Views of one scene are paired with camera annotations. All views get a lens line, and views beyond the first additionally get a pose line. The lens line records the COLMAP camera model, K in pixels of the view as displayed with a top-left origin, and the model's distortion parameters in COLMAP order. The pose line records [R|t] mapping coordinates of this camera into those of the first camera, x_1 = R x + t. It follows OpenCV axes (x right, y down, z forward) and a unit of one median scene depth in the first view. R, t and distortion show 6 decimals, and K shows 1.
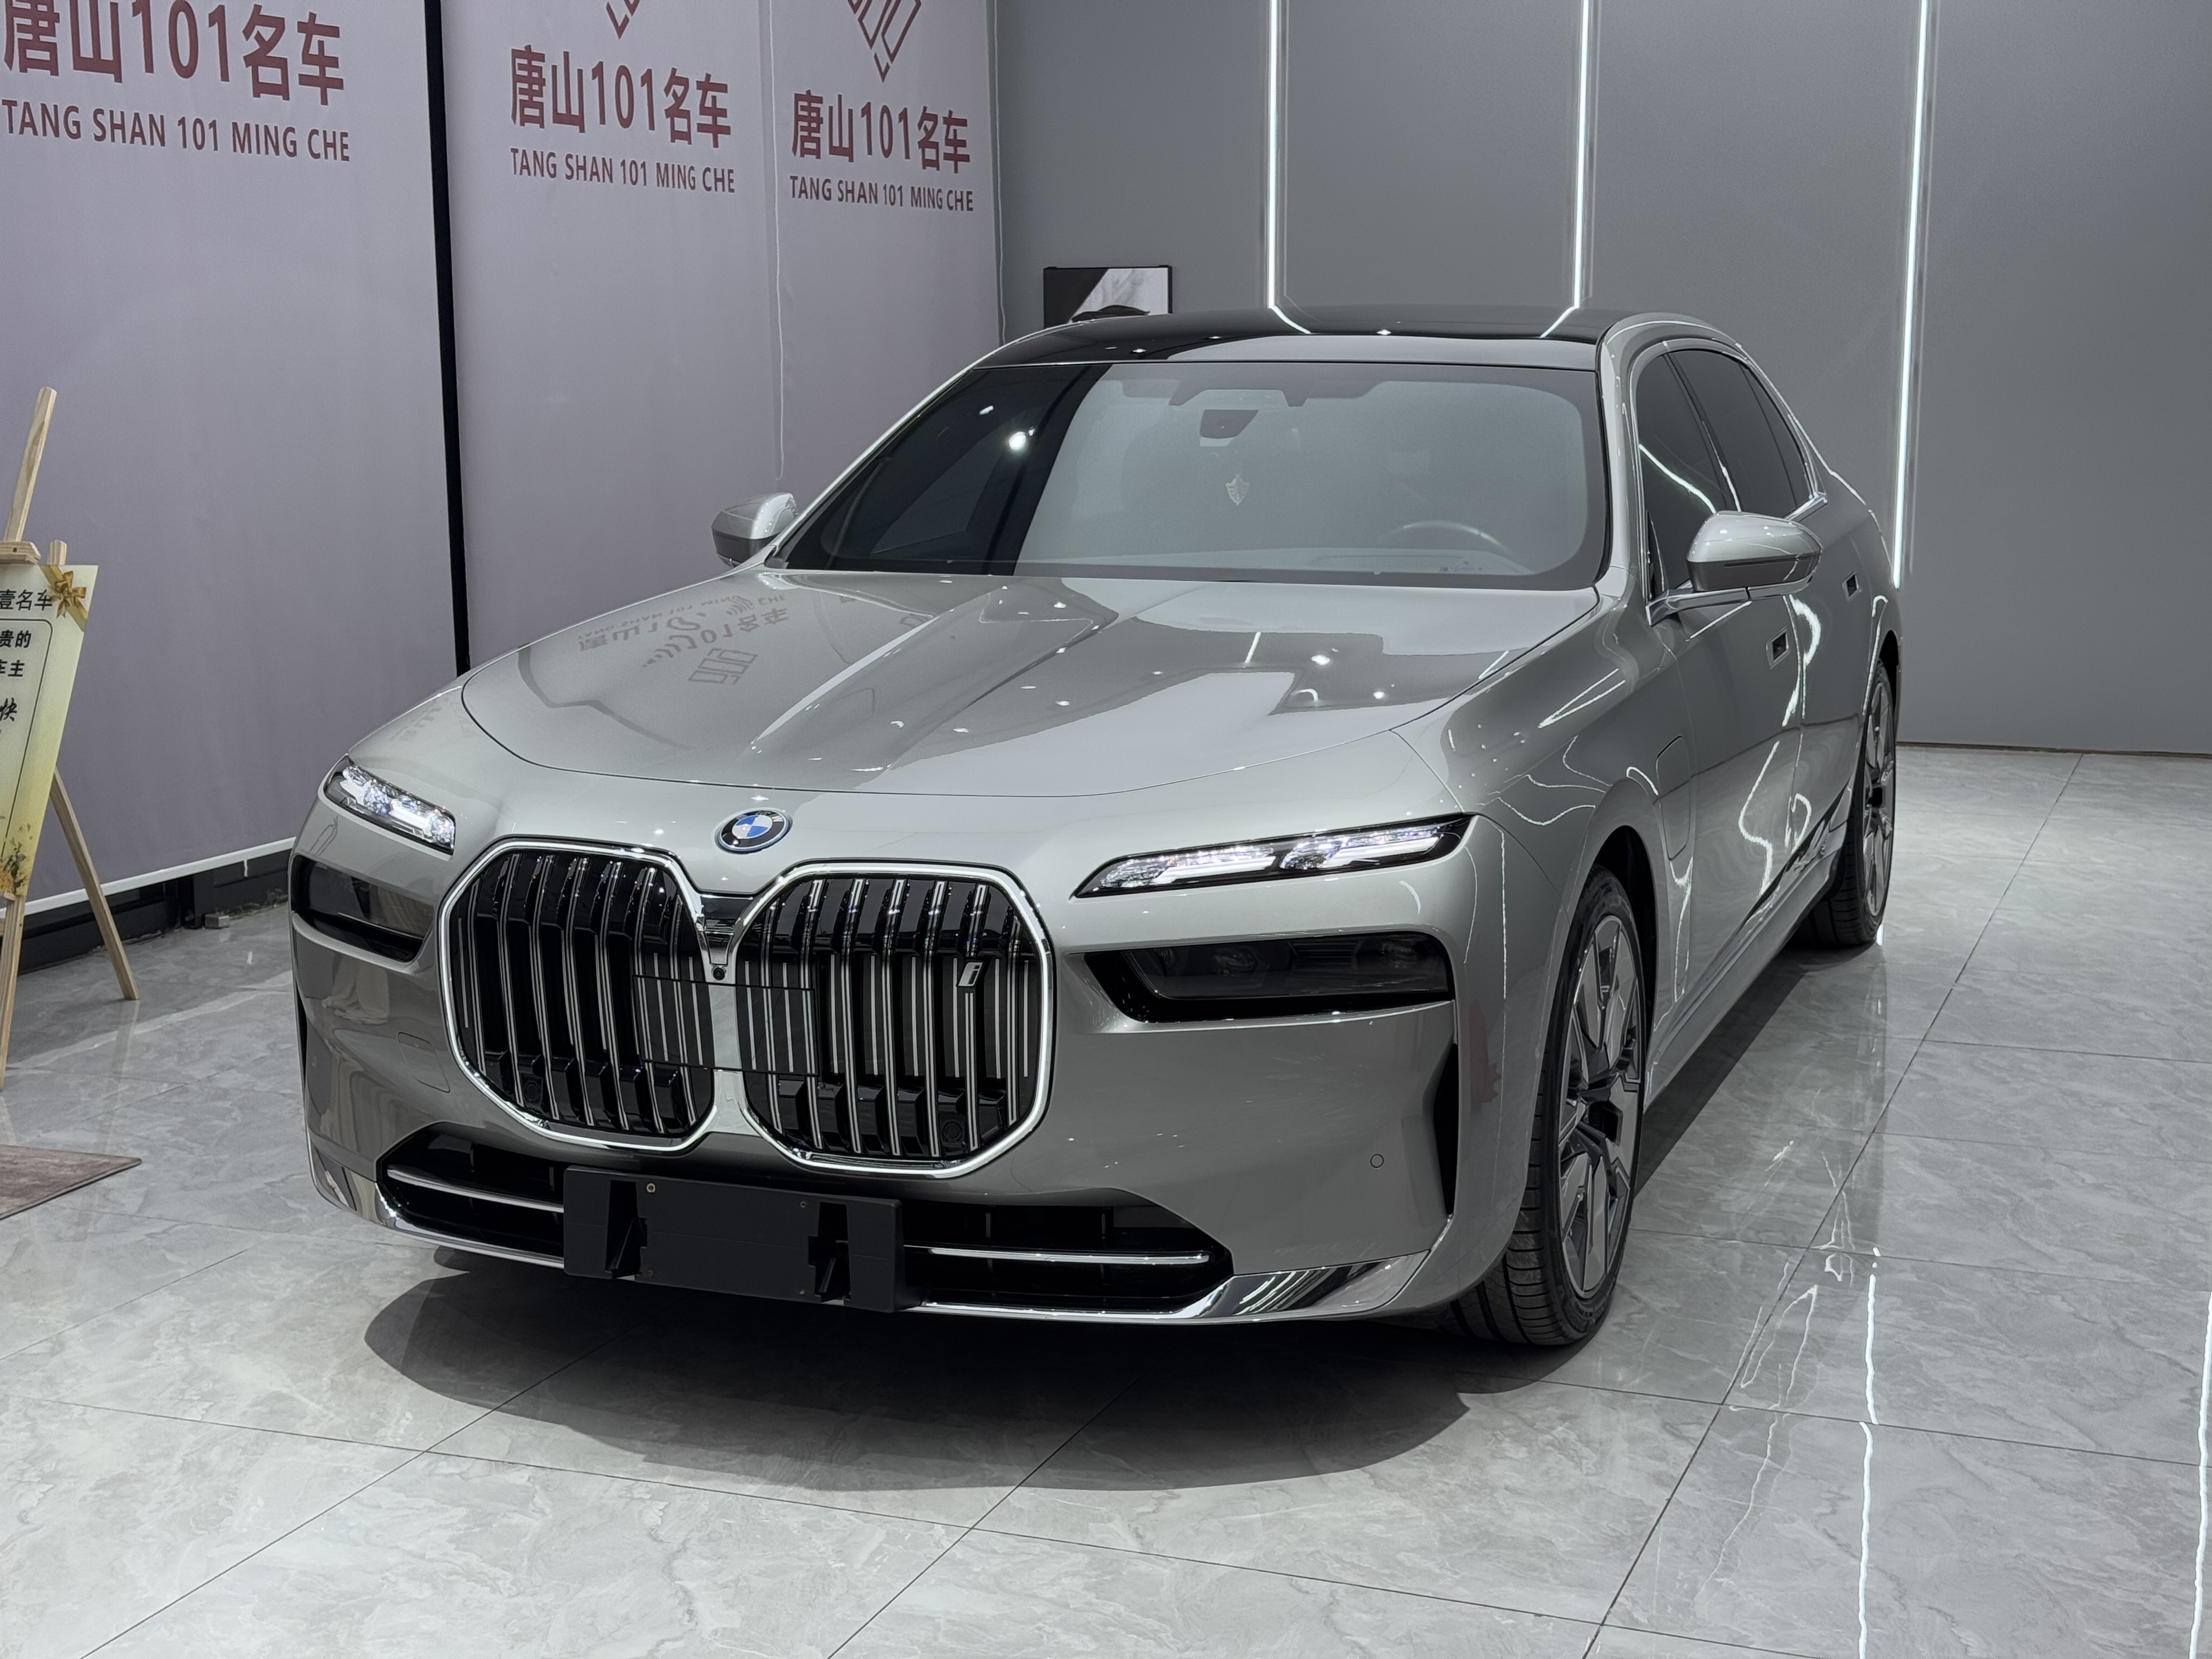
lens RADIAL K [[3102.7, 0, 1096.7], [0, 3102.7, 843.6], [0, 0, 1]] dist [0.115878, -0.044605]
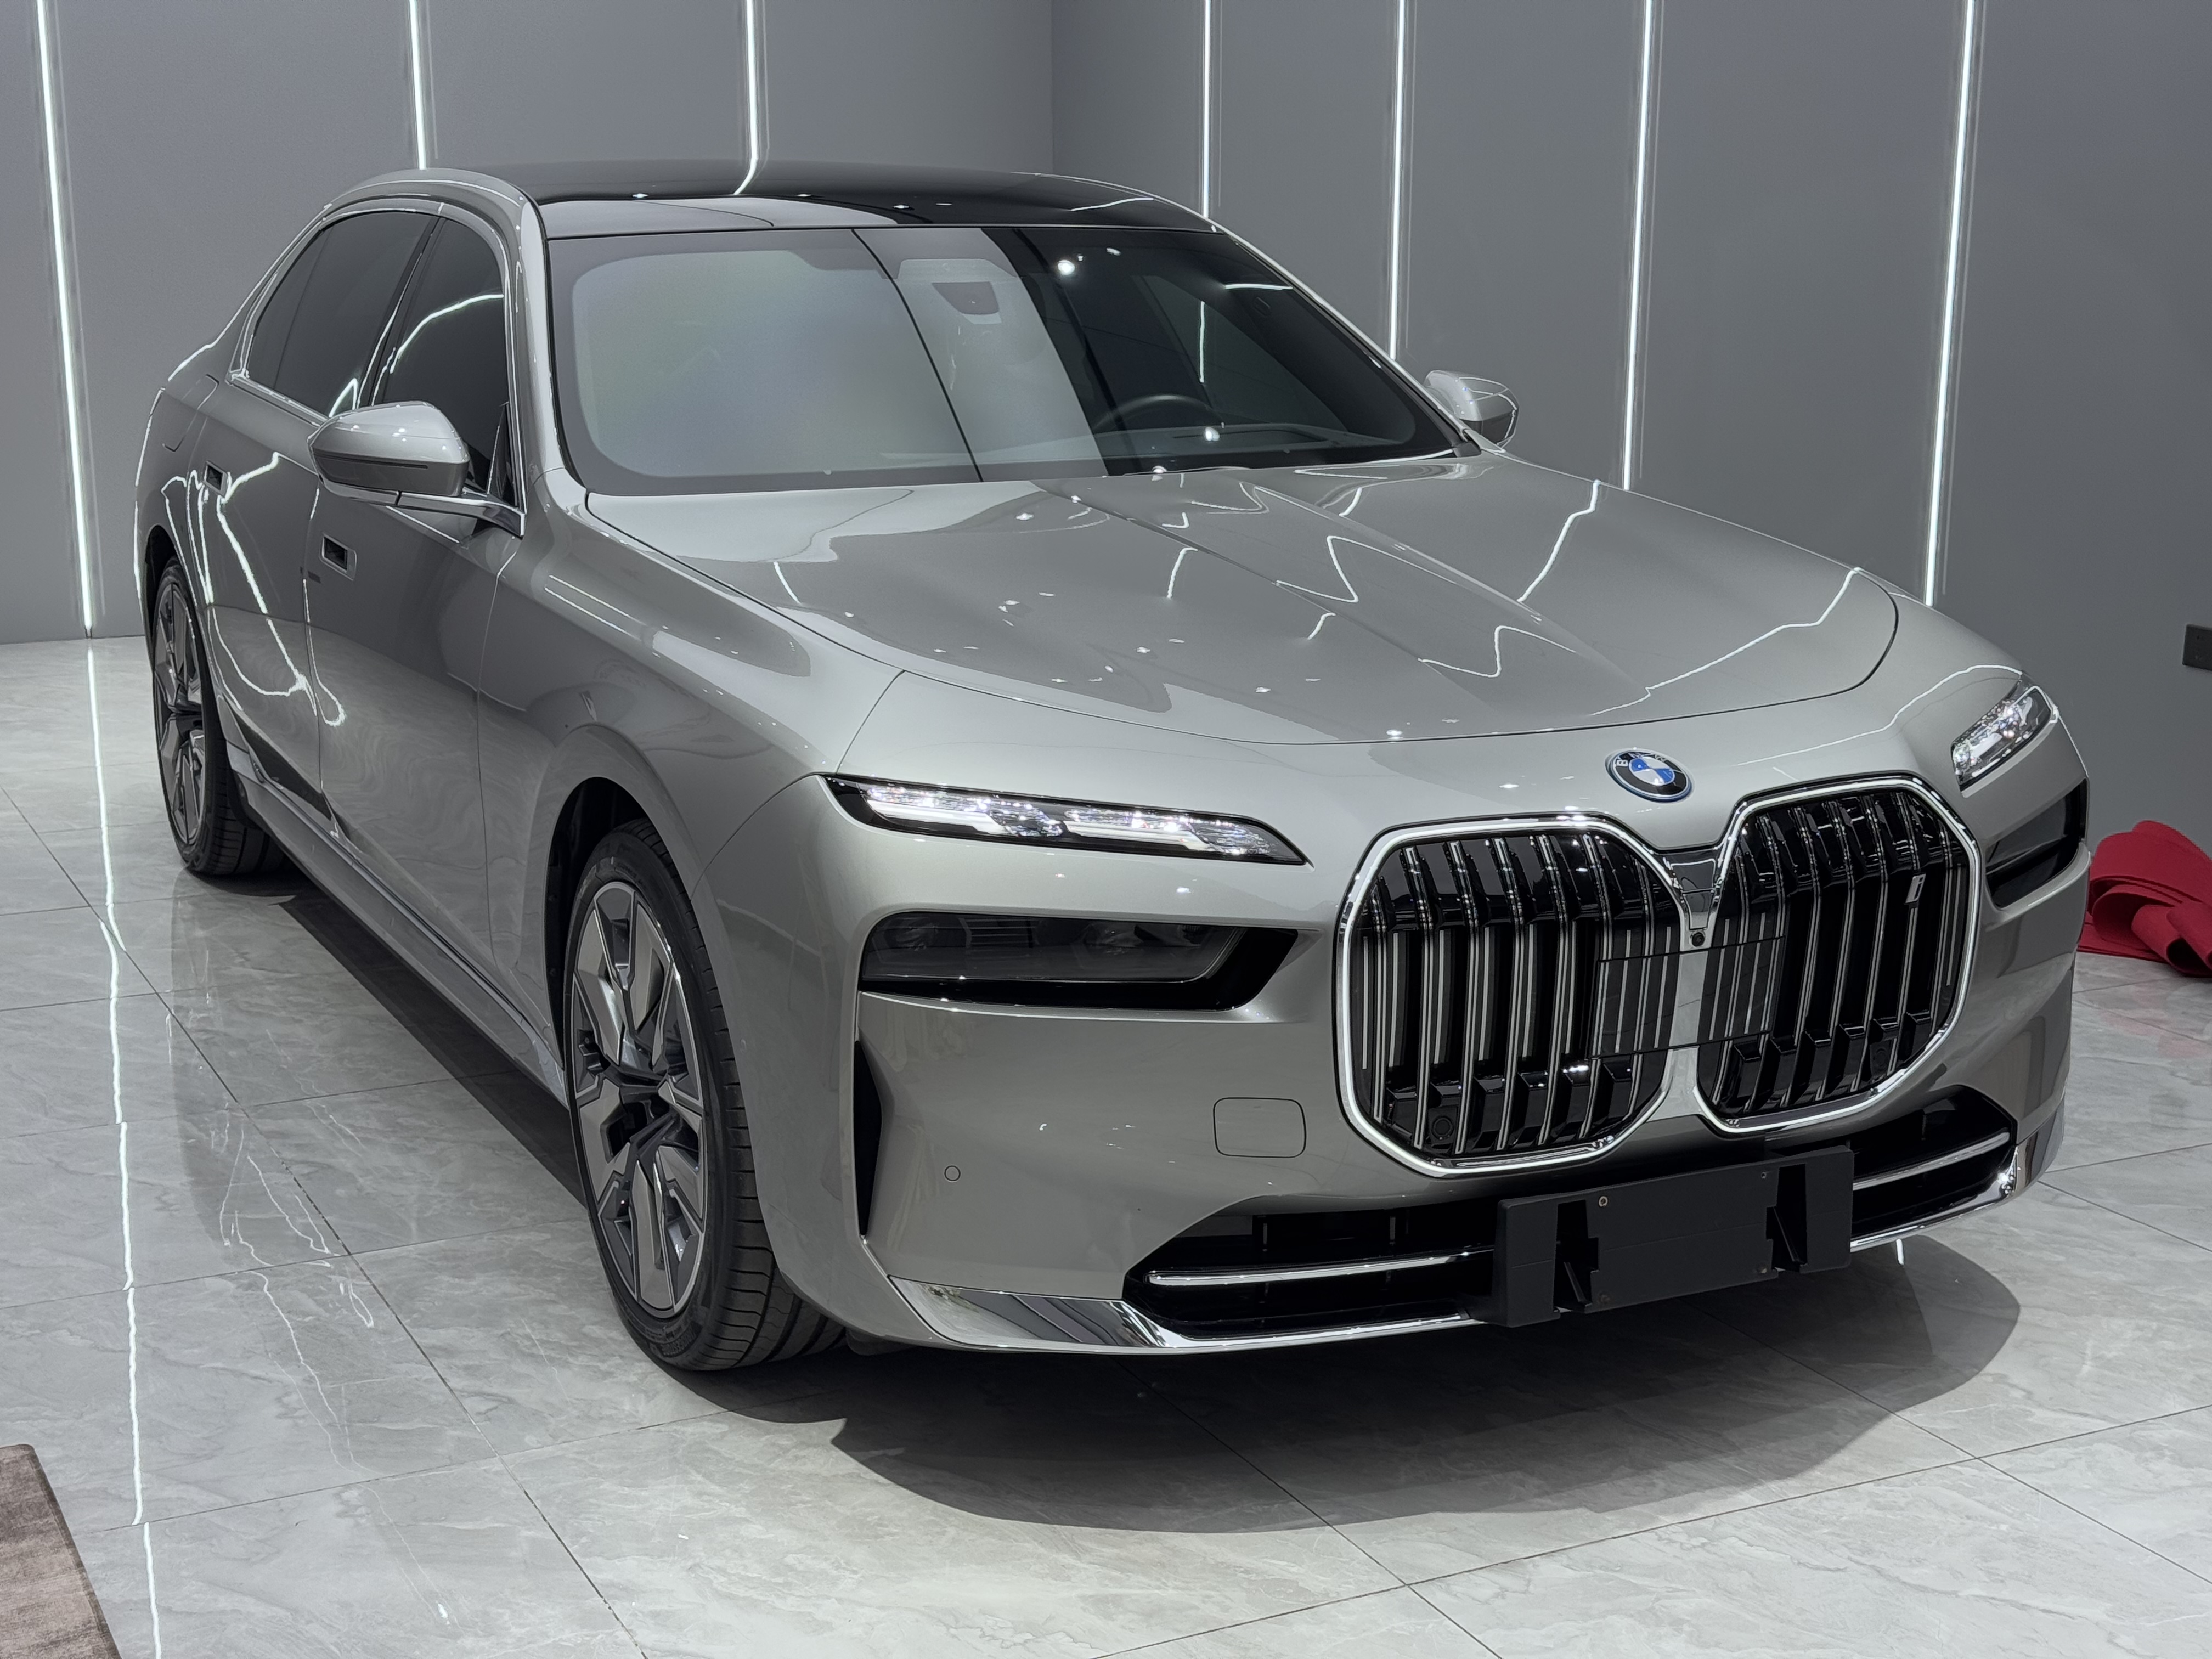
lens RADIAL K [[3102.7, 0, 1096.7], [0, 3102.7, 843.6], [0, 0, 1]] dist [0.115878, -0.044605]
pose [[0.671530, -0.150354, 0.725563, -0.862849], [0.117663, 0.988410, 0.095922, -0.088564], [-0.731576, 0.020958, 0.681438, 0.517489]]
